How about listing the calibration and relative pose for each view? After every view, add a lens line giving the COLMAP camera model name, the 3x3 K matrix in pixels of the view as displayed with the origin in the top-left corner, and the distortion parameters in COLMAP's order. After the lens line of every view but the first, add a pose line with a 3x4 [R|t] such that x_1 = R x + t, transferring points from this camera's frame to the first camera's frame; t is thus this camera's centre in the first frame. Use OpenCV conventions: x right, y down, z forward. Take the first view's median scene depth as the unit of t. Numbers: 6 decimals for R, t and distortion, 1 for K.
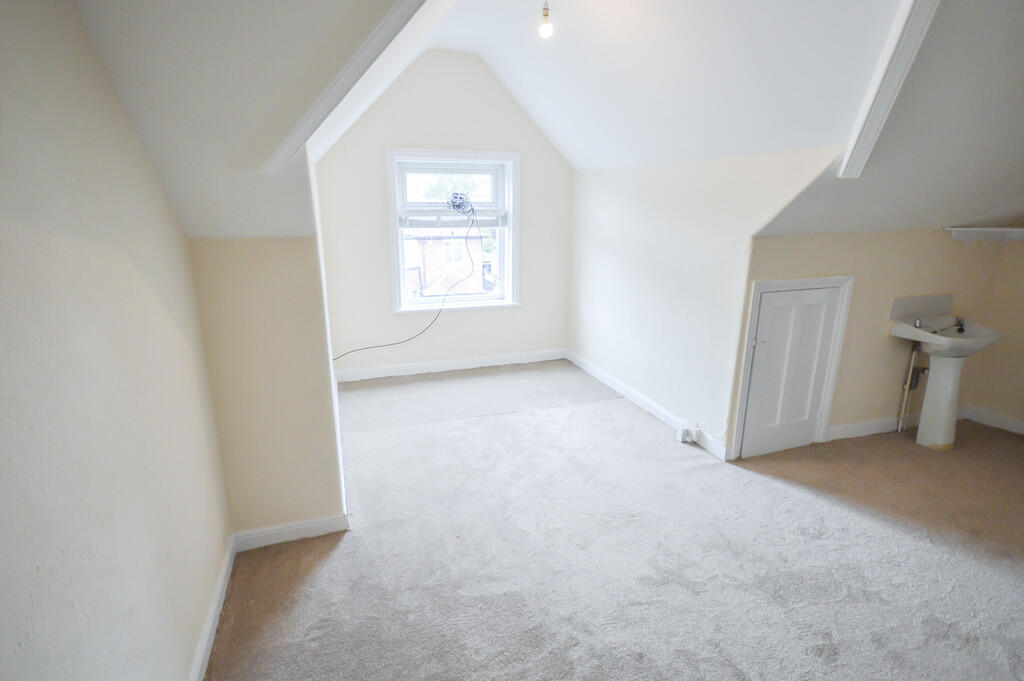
lens RADIAL K [[523.4, 0, 512.0], [0, 523.4, 340.5], [0, 0, 1]] dist [0.016939, -0.008995]
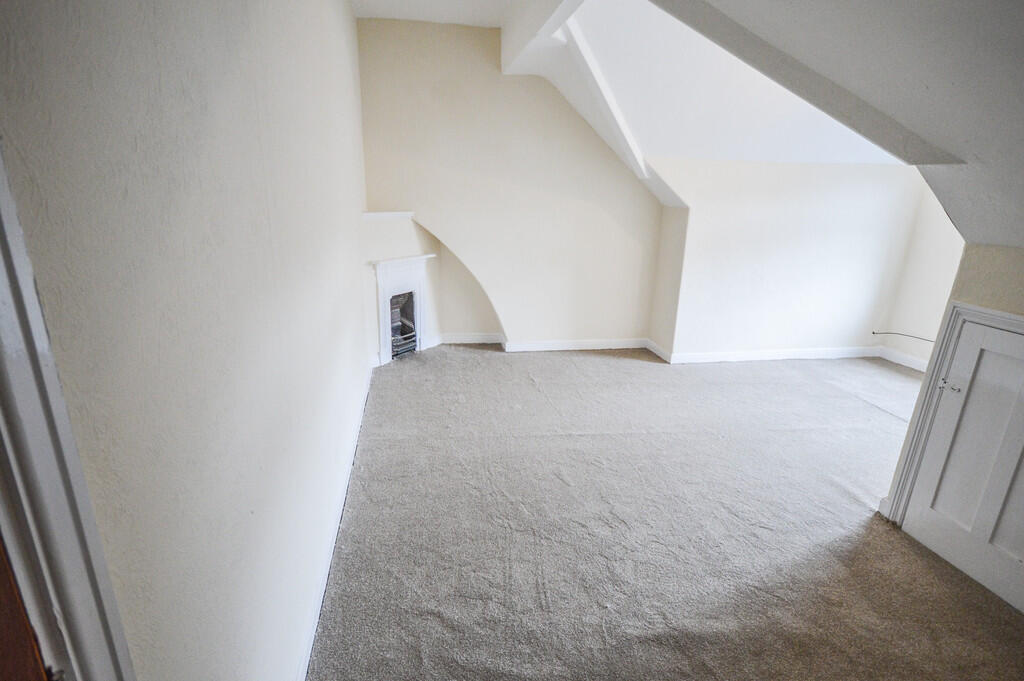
lens RADIAL K [[508.5, 0, 512.0], [0, 508.5, 340.5], [0, 0, 1]] dist [0.003006, 0.000492]
pose [[-0.154415, 0.285120, -0.945972, 1.201801], [-0.276875, 0.906604, 0.318449, -0.111925], [0.948418, 0.311090, -0.061051, 0.427962]]
